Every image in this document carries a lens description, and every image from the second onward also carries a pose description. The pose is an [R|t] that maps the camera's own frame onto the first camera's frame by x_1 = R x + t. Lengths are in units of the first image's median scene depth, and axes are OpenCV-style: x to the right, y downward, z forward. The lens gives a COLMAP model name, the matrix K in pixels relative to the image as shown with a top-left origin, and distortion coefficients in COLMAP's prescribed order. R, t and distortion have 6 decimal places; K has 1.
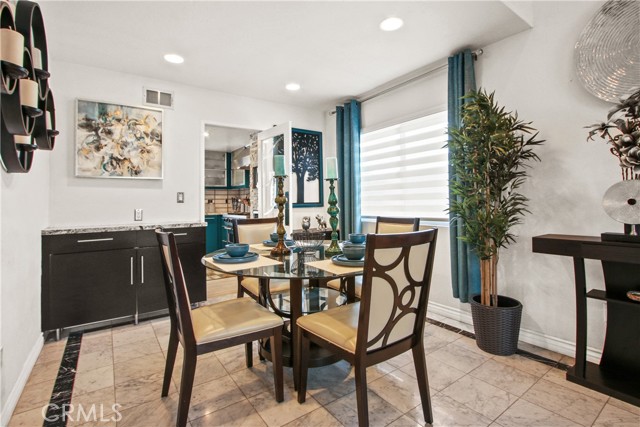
lens RADIAL K [[301.8, 0, 308.4], [0, 301.8, 201.0], [0, 0, 1]] dist [-0.005130, -0.000658]
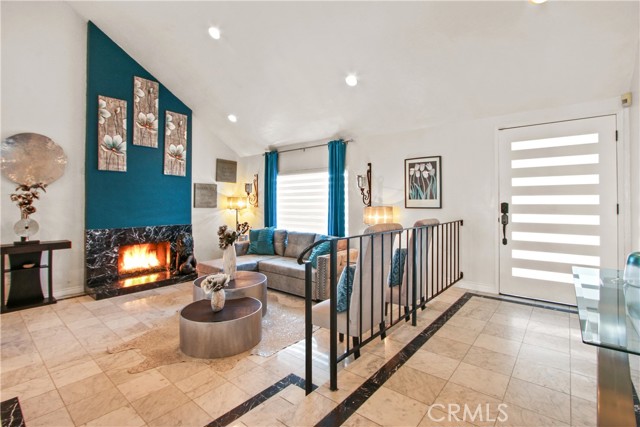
lens RADIAL K [[301.8, 0, 318.4], [0, 301.8, 207.9], [0, 0, 1]] dist [-0.005130, -0.000658]
pose [[-0.270016, -0.002440, 0.962853, -1.177024], [-0.007731, 0.999970, 0.000367, -0.106627], [-0.962825, -0.007345, -0.270026, -0.384690]]
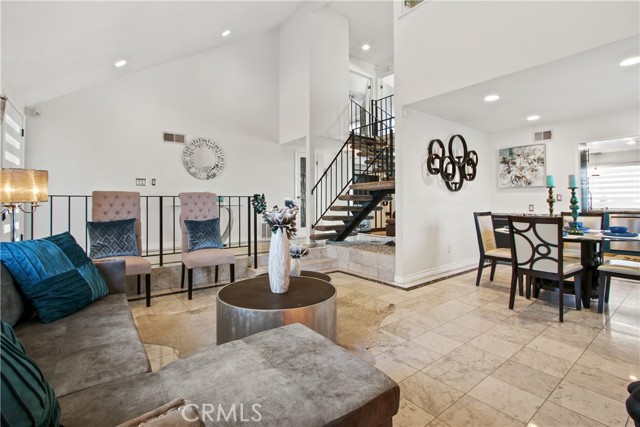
lens RADIAL K [[301.8, 0, 319.9], [0, 301.8, 207.6], [0, 0, 1]] dist [-0.005130, -0.000658]
pose [[0.053146, 0.026266, -0.998241, 1.134302], [0.006748, 0.999622, 0.026661, -0.011537], [0.998564, -0.008153, 0.052949, -0.294607]]
